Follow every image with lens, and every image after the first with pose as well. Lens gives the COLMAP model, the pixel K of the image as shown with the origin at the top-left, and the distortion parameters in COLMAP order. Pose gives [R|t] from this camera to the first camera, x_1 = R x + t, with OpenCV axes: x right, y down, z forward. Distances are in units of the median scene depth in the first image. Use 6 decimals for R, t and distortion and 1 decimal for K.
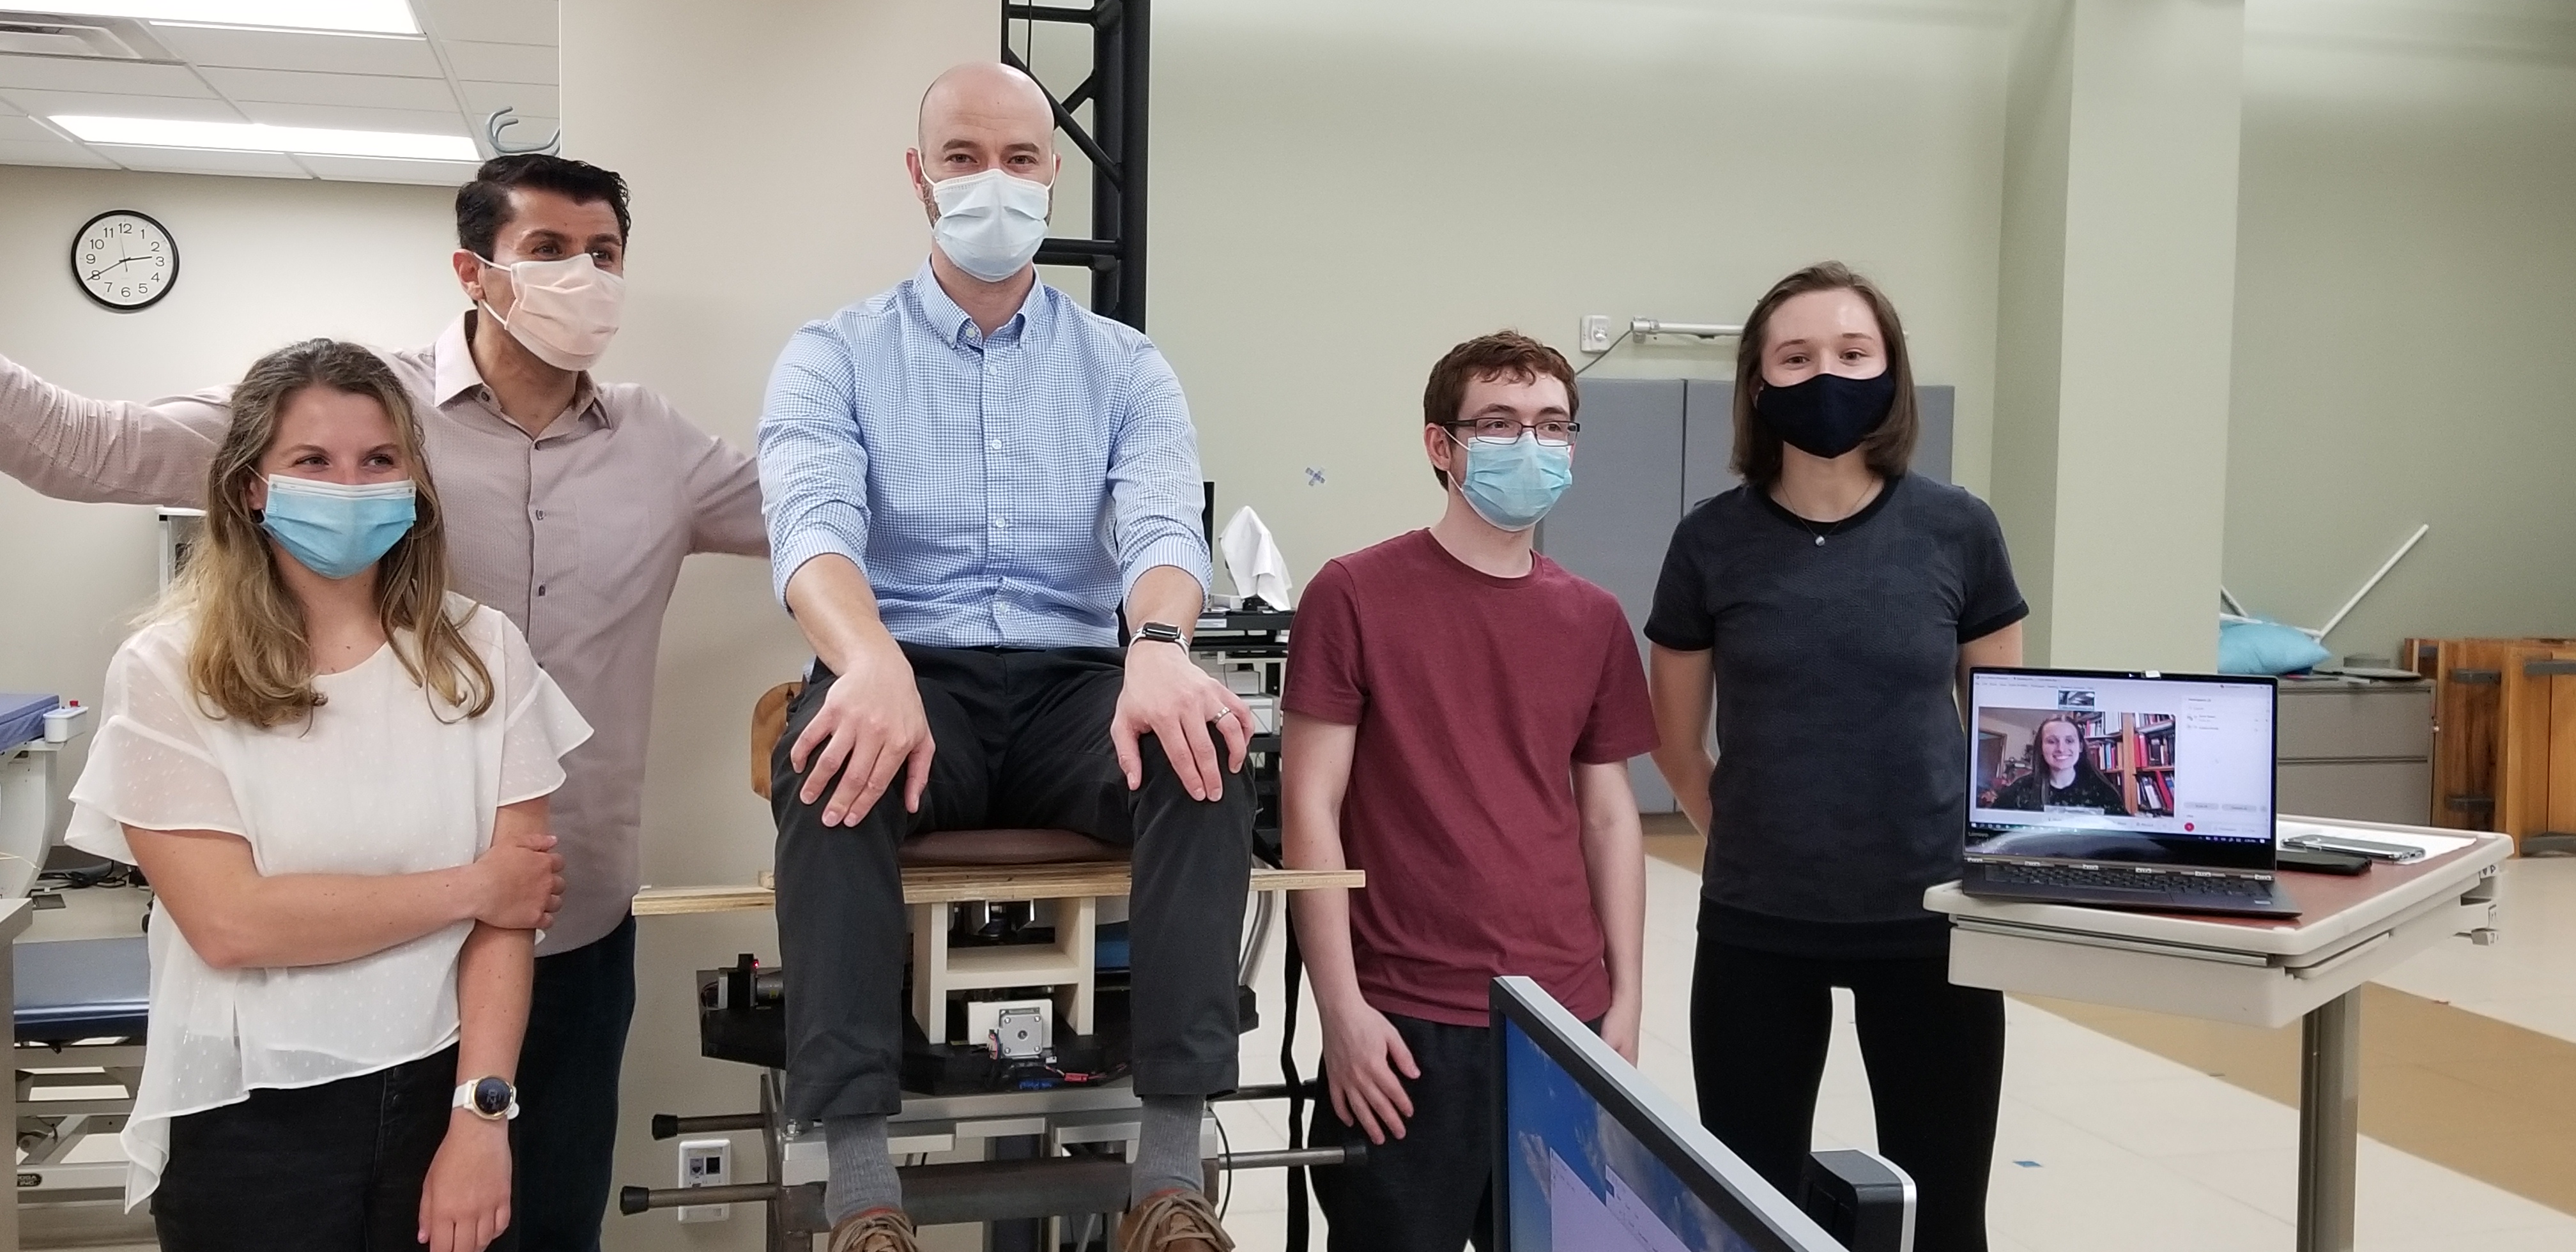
lens RADIAL K [[2373.0, 0, 1267.8], [0, 2373.0, 583.9], [0, 0, 1]] dist [0.110352, -0.231594]
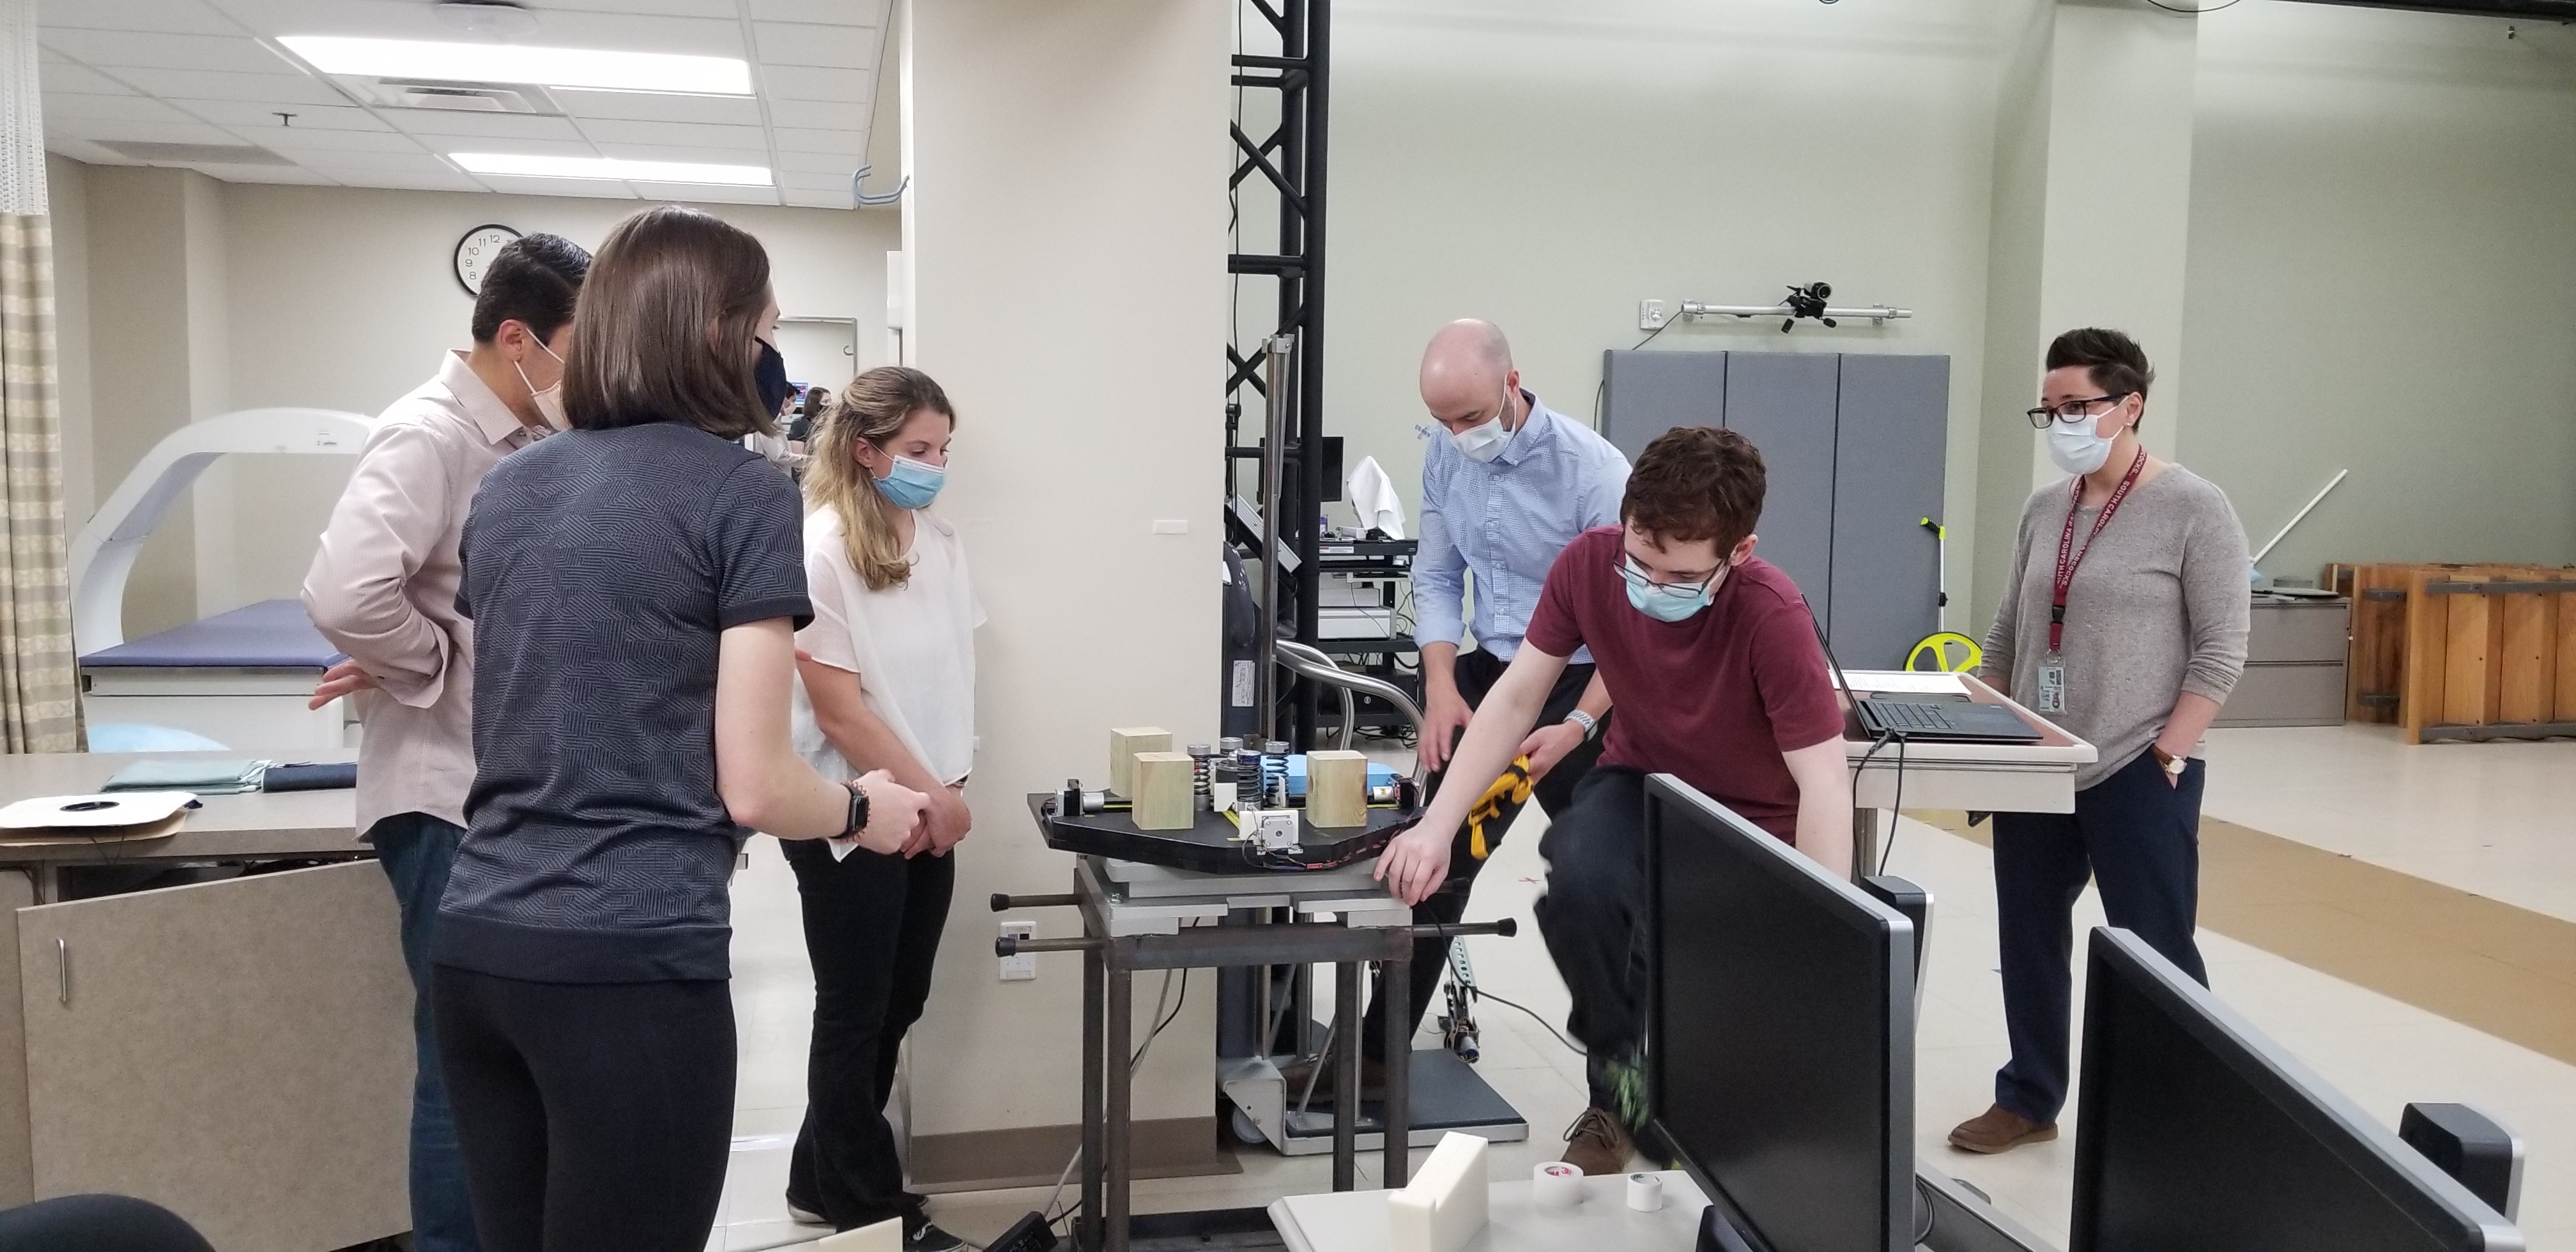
lens RADIAL K [[1990.4, 0, 1239.8], [0, 1990.4, 602.4], [0, 0, 1]] dist [0.087594, -0.149873]
pose [[0.998346, 0.003259, -0.057401, -0.049900], [-0.000855, 0.999123, 0.041853, 0.001014], [0.057487, -0.041734, 0.997474, -0.154437]]
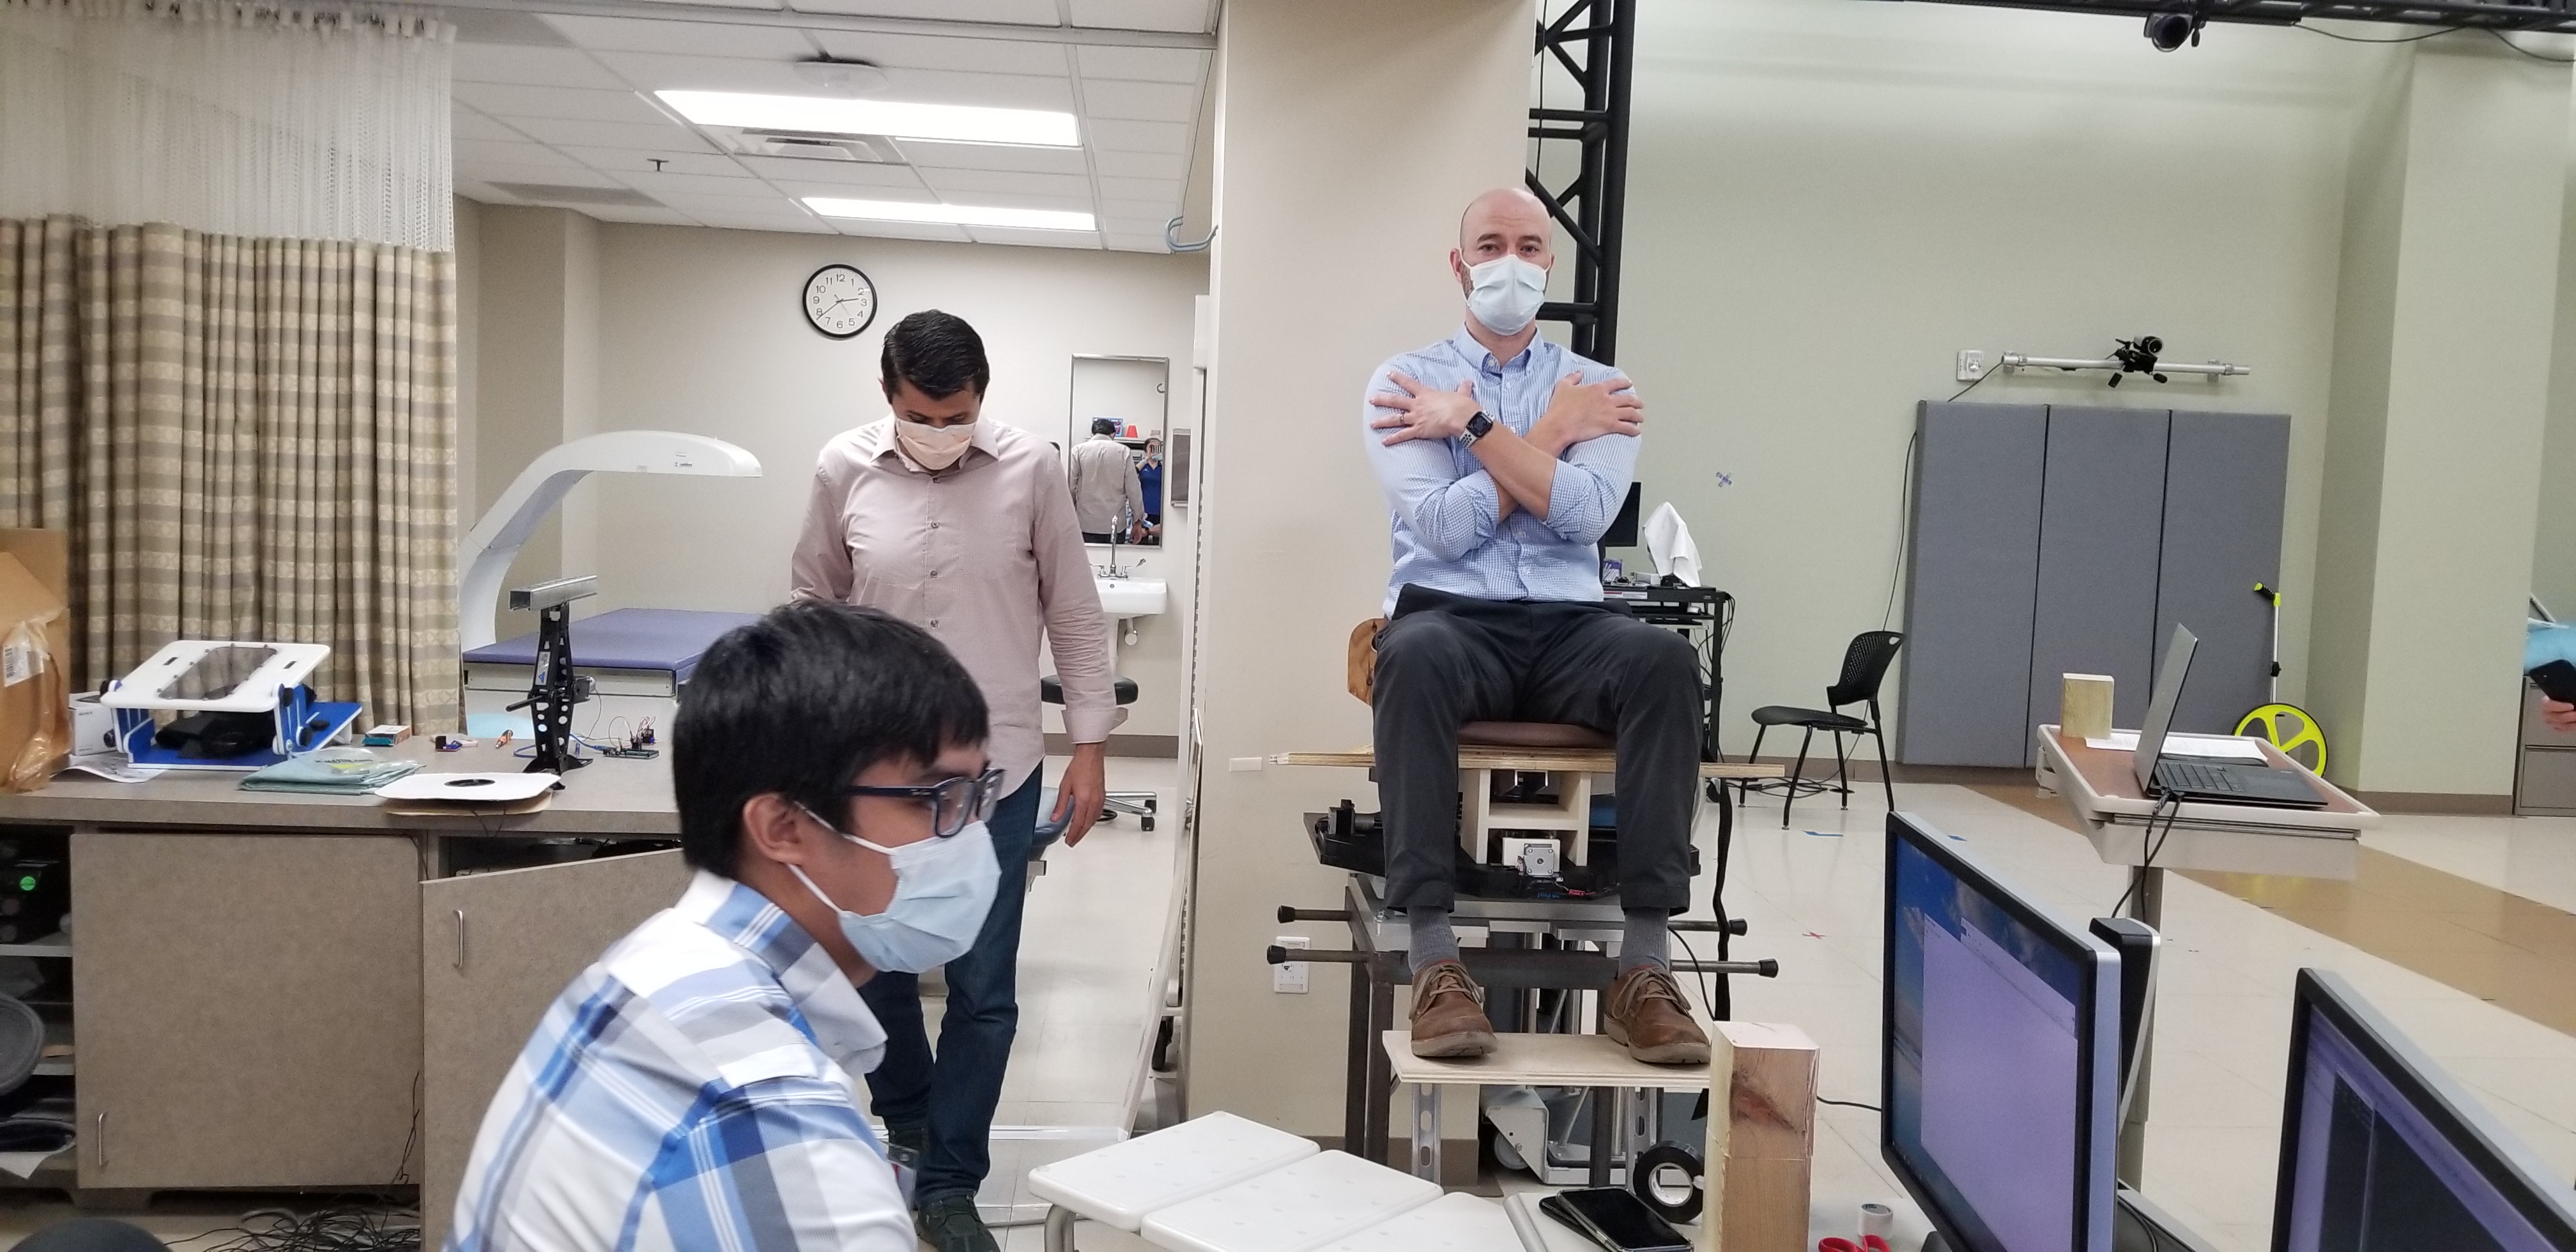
lens RADIAL K [[1985.1, 0, 1268.3], [0, 1985.1, 603.5], [0, 0, 1]] dist [0.093933, -0.161721]
pose [[0.980511, 0.036586, -0.193026, -0.030890], [-0.032489, 0.999175, 0.024351, 0.004705], [0.193758, -0.017606, 0.980891, -0.201853]]
